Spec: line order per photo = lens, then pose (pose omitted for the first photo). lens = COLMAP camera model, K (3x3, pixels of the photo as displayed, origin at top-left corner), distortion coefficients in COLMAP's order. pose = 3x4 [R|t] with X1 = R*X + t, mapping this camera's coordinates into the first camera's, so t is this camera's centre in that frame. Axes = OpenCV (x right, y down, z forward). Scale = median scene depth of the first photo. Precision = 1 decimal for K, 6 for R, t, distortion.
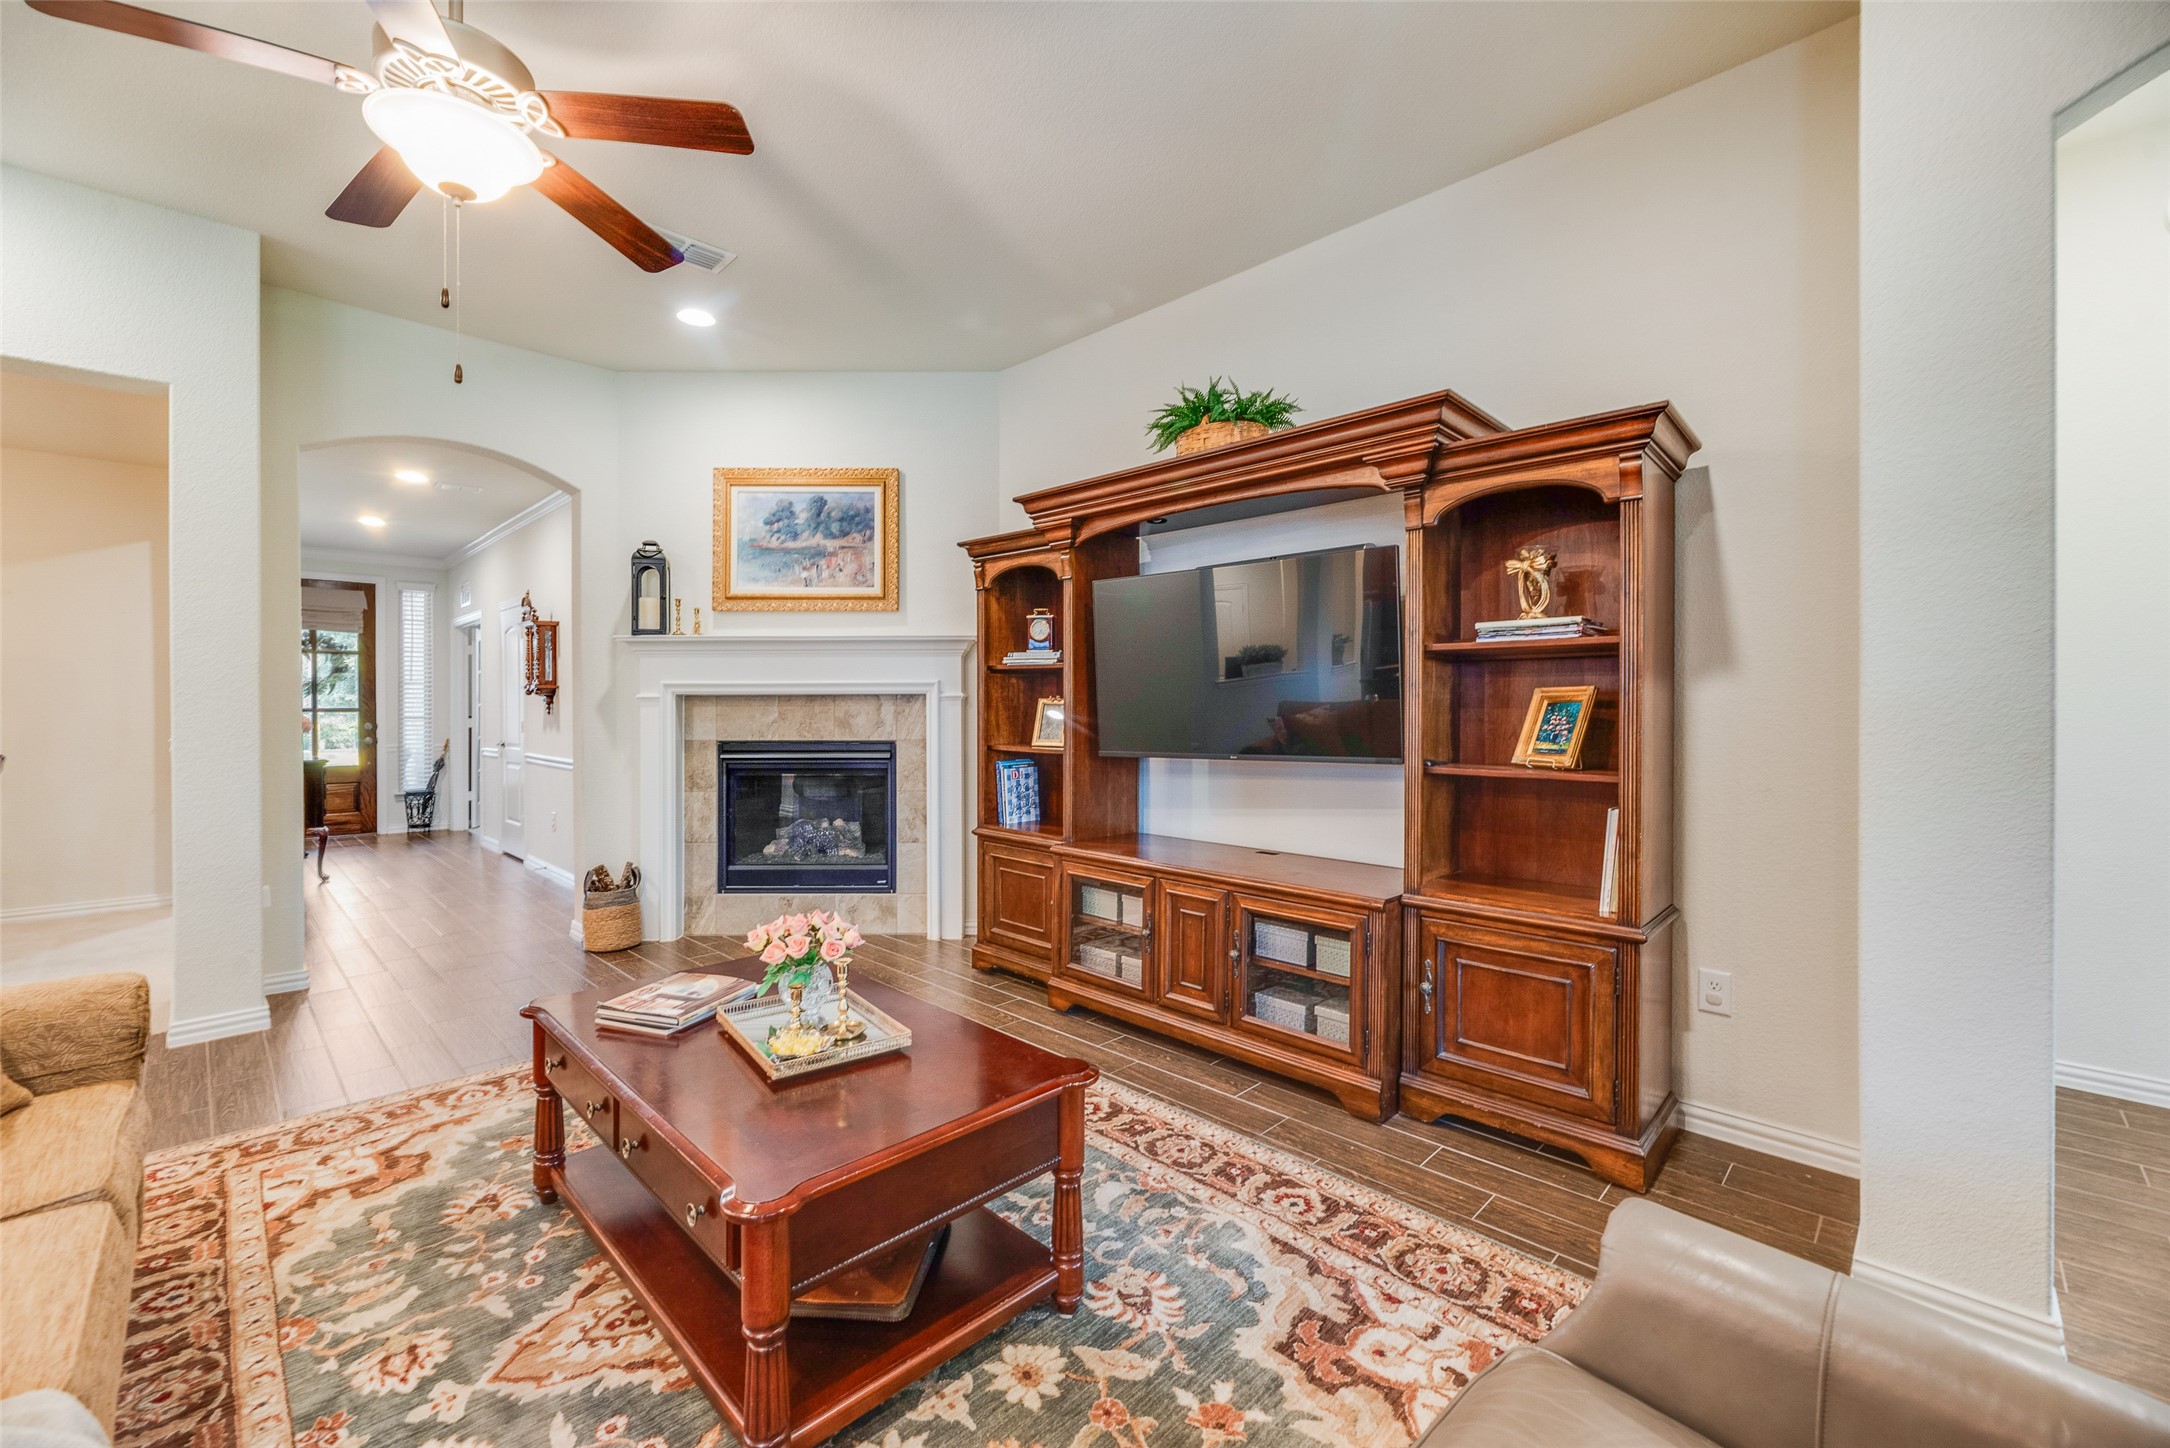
lens RADIAL K [[879.9, 0, 1089.2], [0, 879.9, 705.8], [0, 0, 1]] dist [-0.000354, 0.000122]
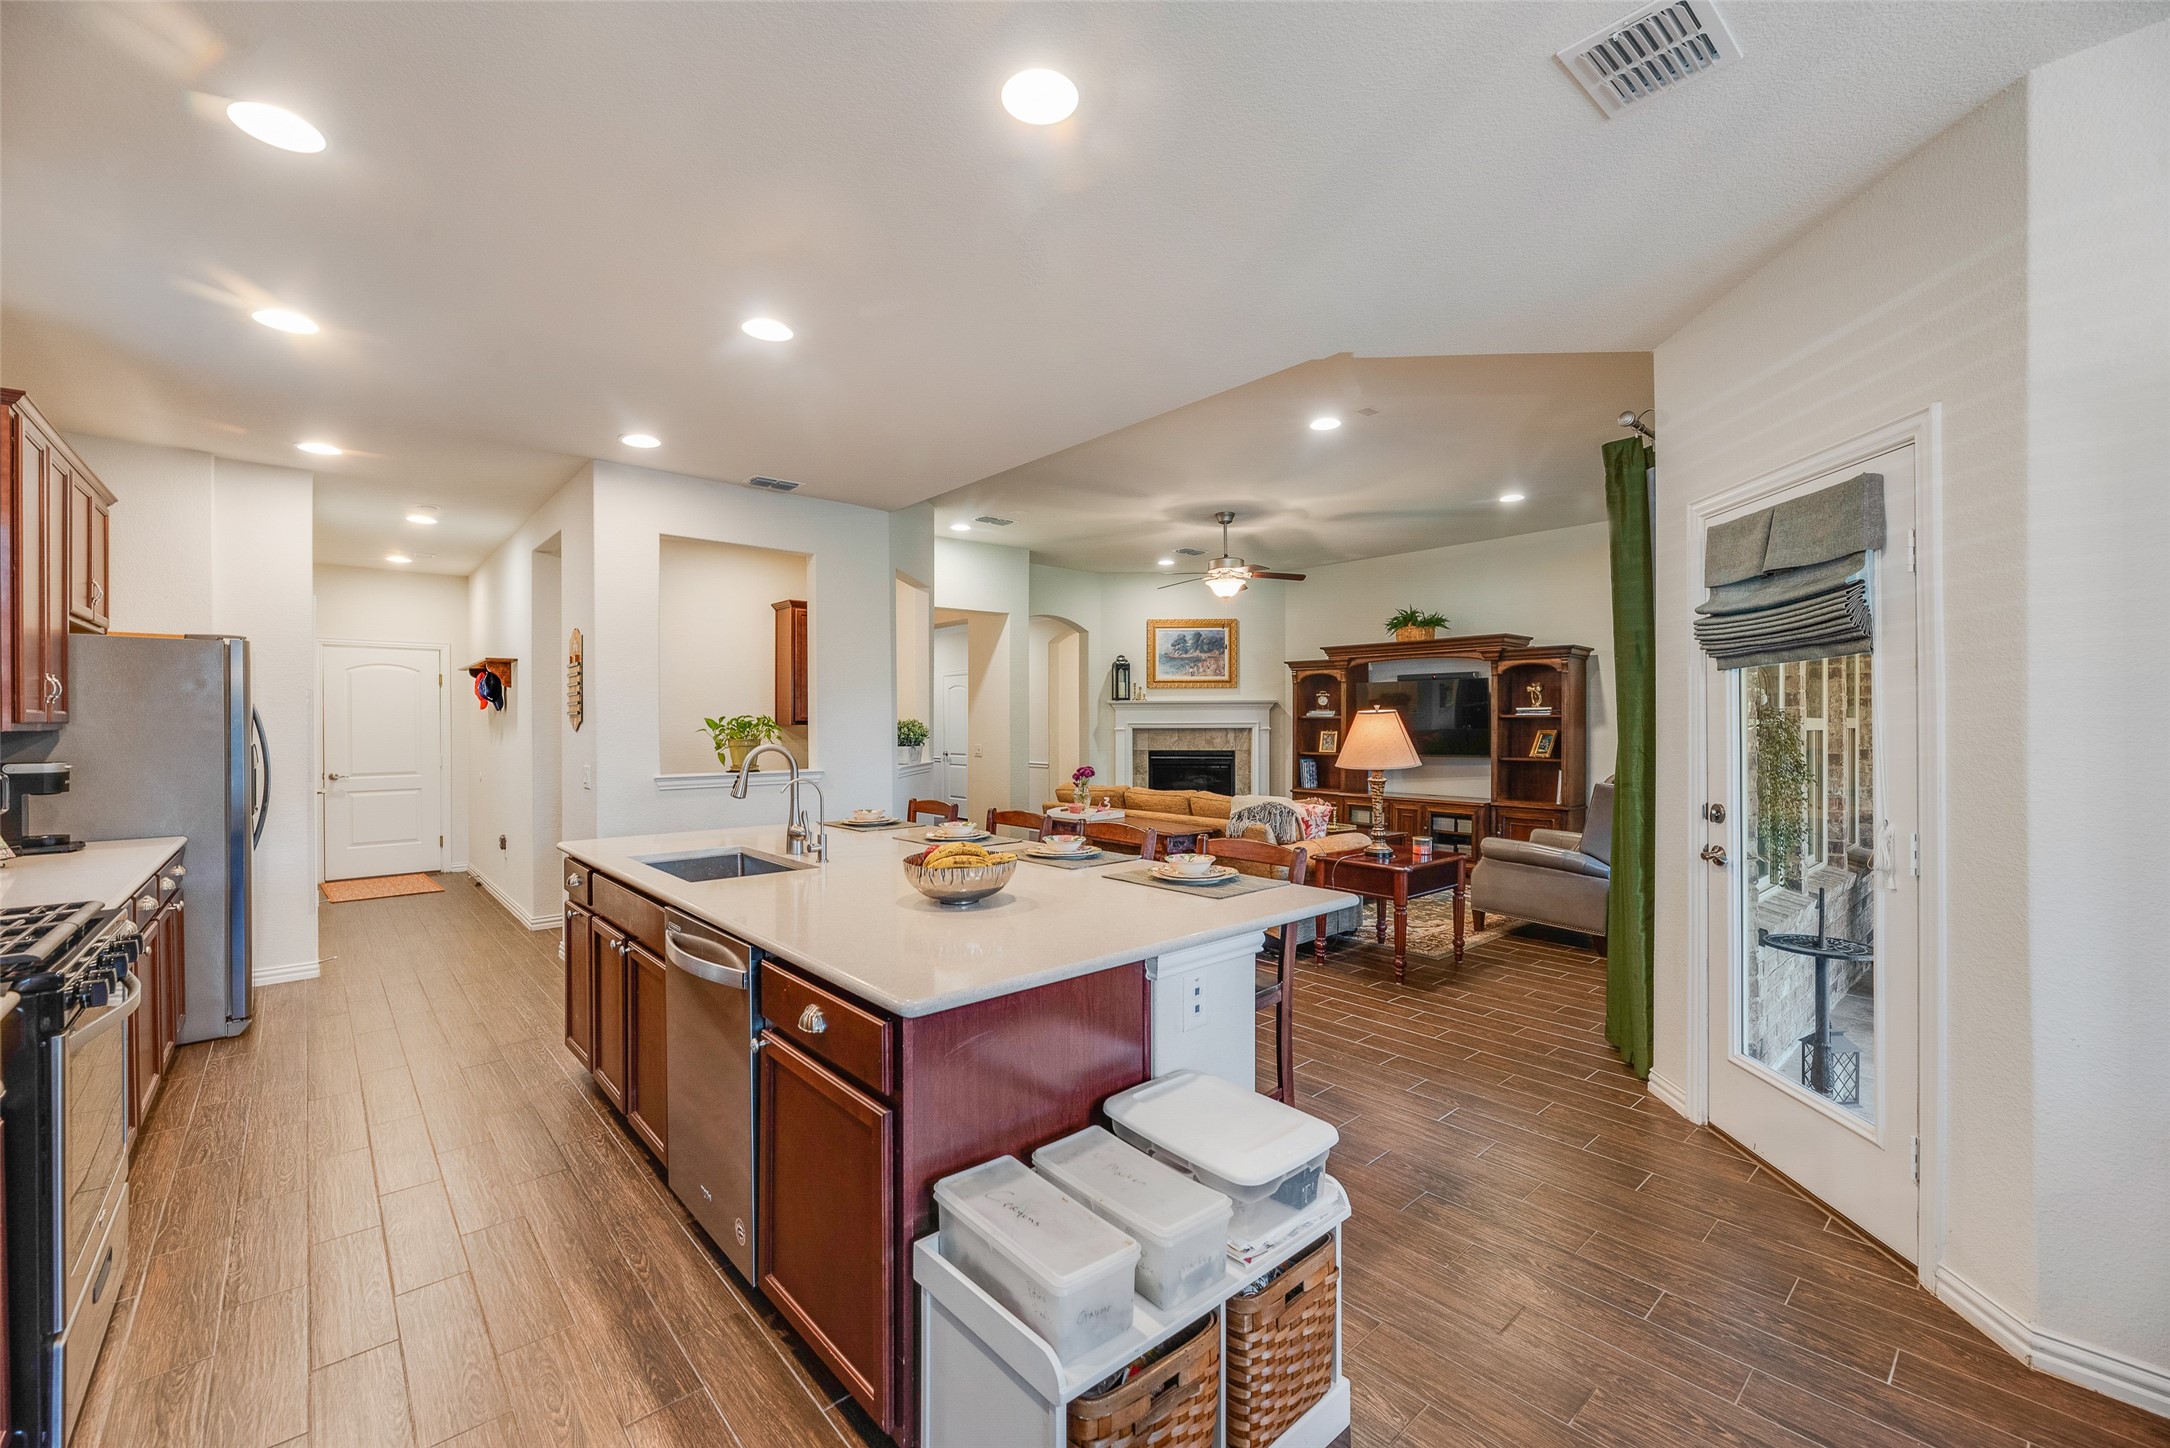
lens RADIAL K [[880.7, 0, 1096.4], [0, 880.7, 722.8], [0, 0, 1]] dist [-0.002055, 0.000100]
pose [[0.998202, 0.000149, -0.059938, -0.438153], [-0.000232, 0.999999, -0.001366, -0.023388], [0.059937, 0.001378, 0.998201, -1.127957]]
